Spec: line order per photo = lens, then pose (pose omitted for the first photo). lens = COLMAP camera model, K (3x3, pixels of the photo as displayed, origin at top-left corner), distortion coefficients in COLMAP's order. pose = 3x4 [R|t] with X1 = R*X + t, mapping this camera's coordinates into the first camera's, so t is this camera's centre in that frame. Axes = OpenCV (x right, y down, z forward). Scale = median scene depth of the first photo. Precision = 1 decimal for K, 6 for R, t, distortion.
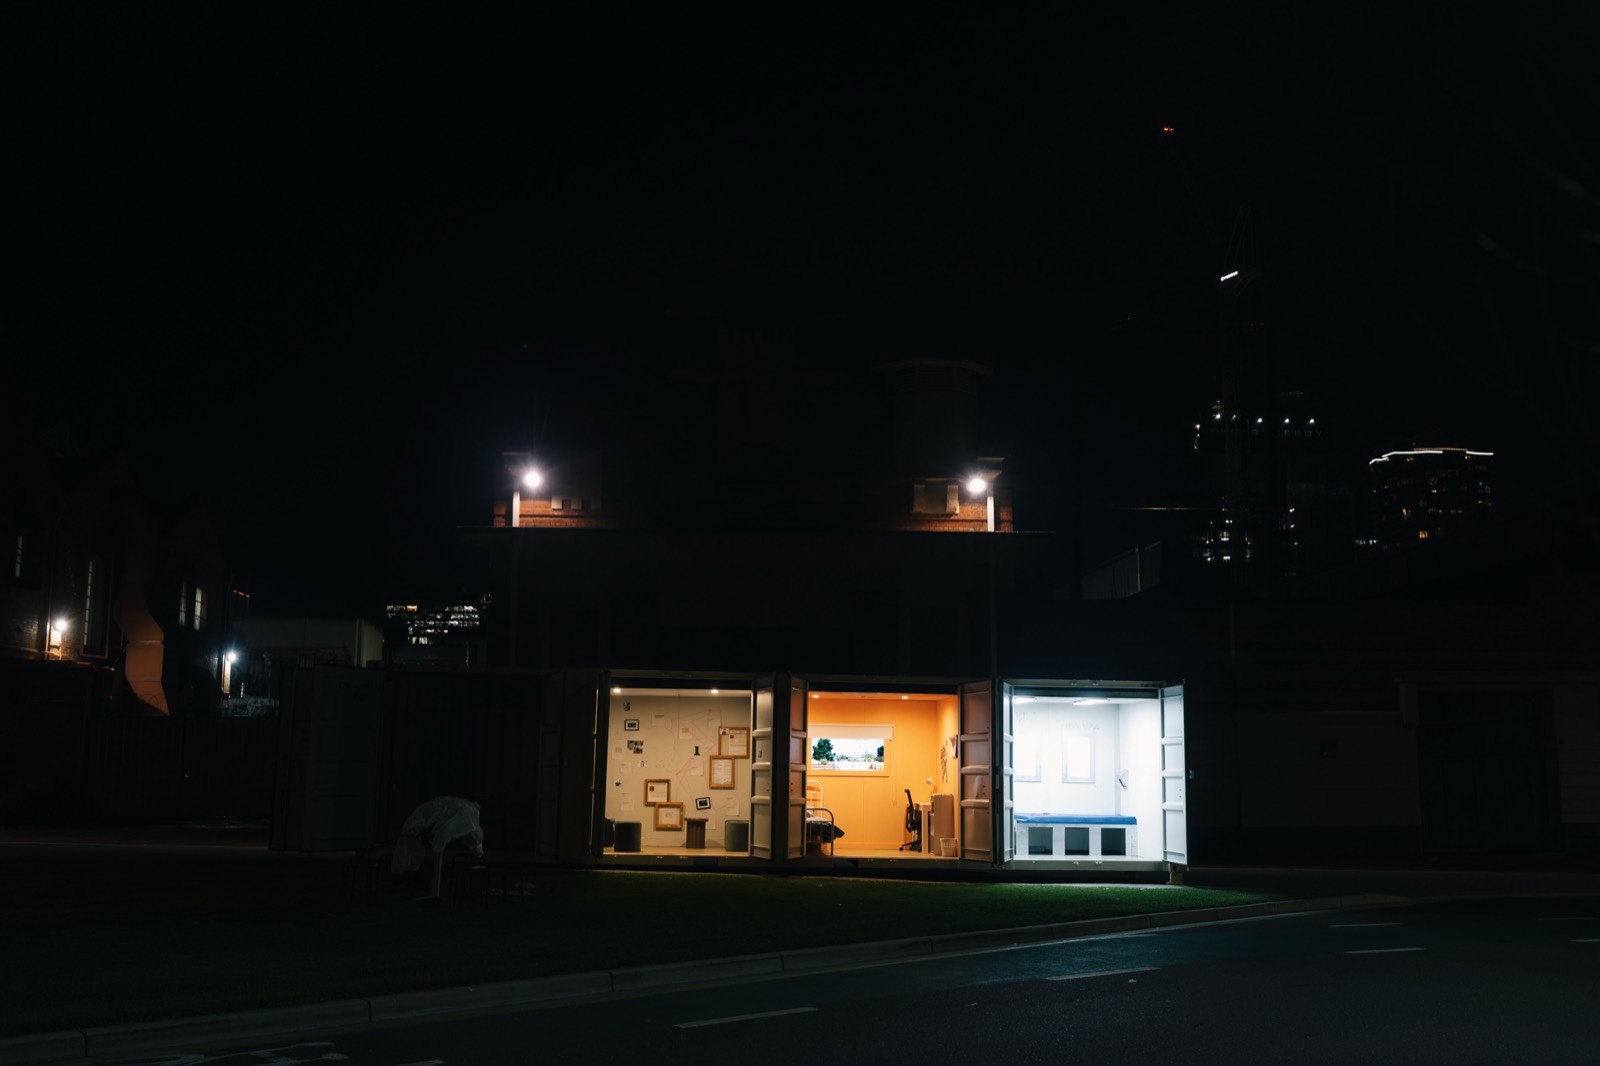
lens RADIAL K [[1638.7, 0, 800.0], [0, 1638.7, 533.0], [0, 0, 1]] dist [0.006908, 0.028442]
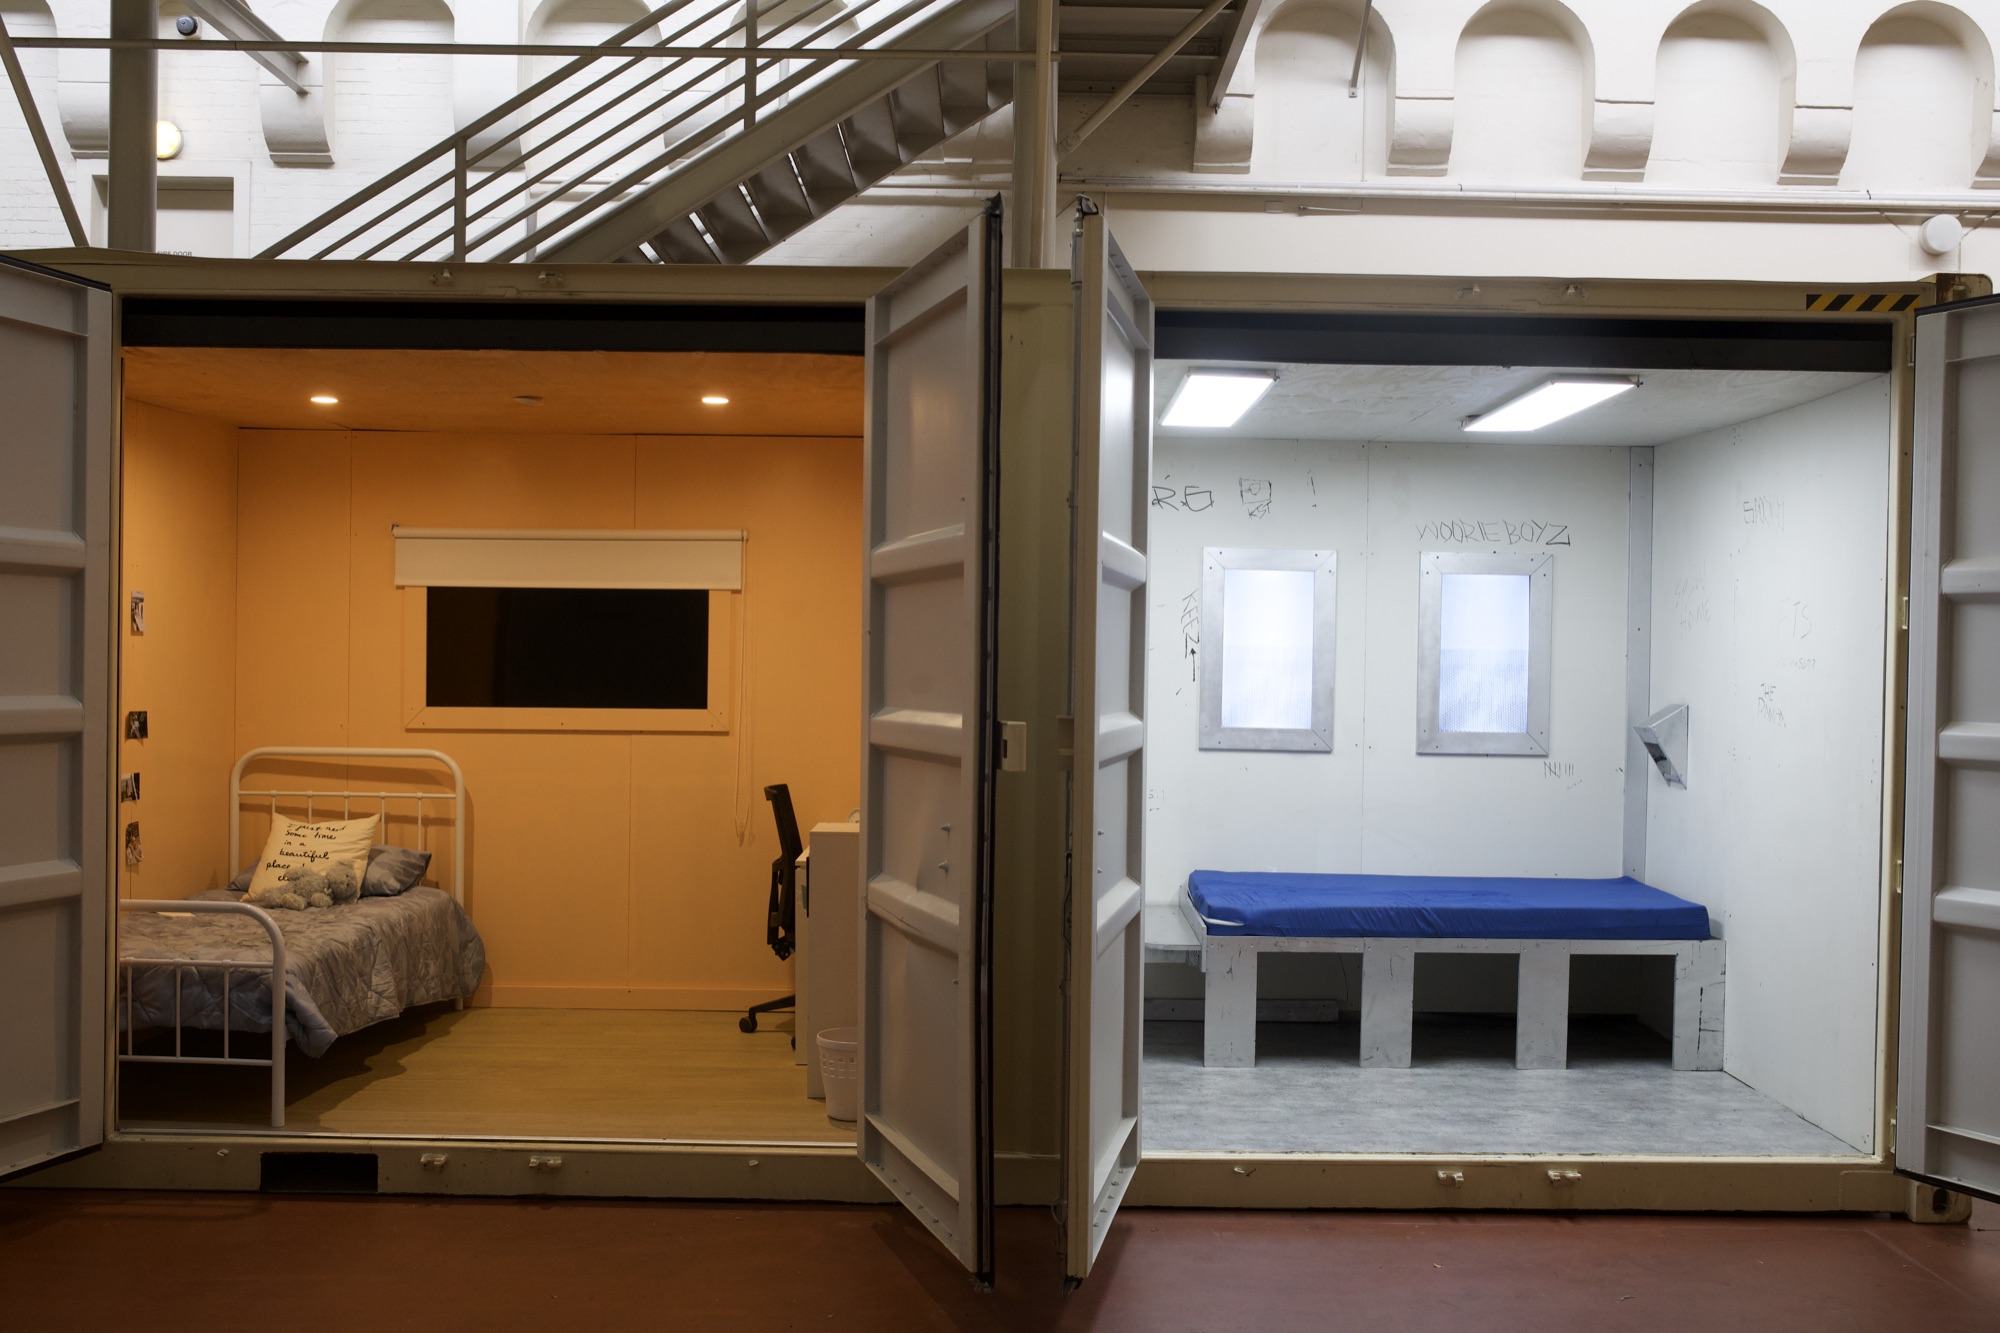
lens RADIAL K [[2048.4, 0, 1000.0], [0, 2048.4, 666.5], [0, 0, 1]] dist [0.006908, 0.028442]
pose [[0.997367, -0.002078, -0.072492, 0.121552], [0.013206, 0.988081, 0.153366, 0.091399], [0.071309, -0.153920, 0.985507, 0.700504]]
